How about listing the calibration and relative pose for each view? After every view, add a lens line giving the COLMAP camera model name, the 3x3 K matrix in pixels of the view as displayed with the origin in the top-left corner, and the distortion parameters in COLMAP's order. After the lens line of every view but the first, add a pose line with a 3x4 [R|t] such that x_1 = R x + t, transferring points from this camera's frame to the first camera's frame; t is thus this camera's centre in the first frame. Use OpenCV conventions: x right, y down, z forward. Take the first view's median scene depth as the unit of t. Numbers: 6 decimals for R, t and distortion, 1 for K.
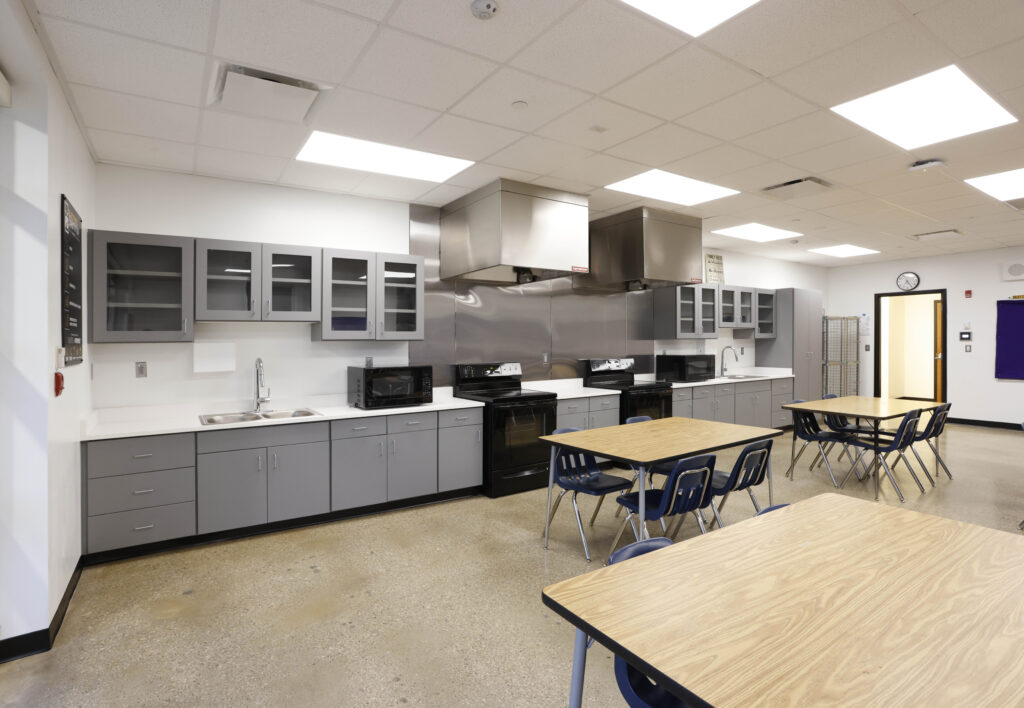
lens RADIAL K [[430.0, 0, 511.9], [0, 430.0, 333.9], [0, 0, 1]] dist [-0.001463, -0.000067]
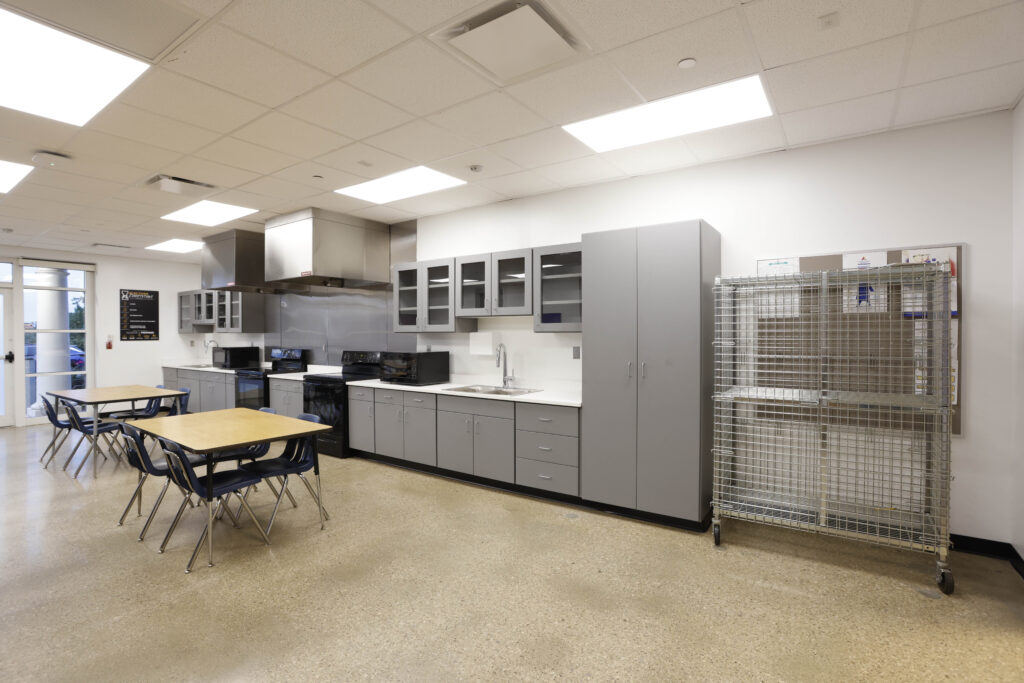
lens RADIAL K [[507.9, 0, 512.0], [0, 507.9, 341.5], [0, 0, 1]] dist [0.000916, -0.000004]
pose [[0.414741, 0.021065, -0.909695, 0.955238], [0.011327, 0.999535, 0.028309, 0.002645], [0.909869, -0.022045, 0.414310, 0.540397]]
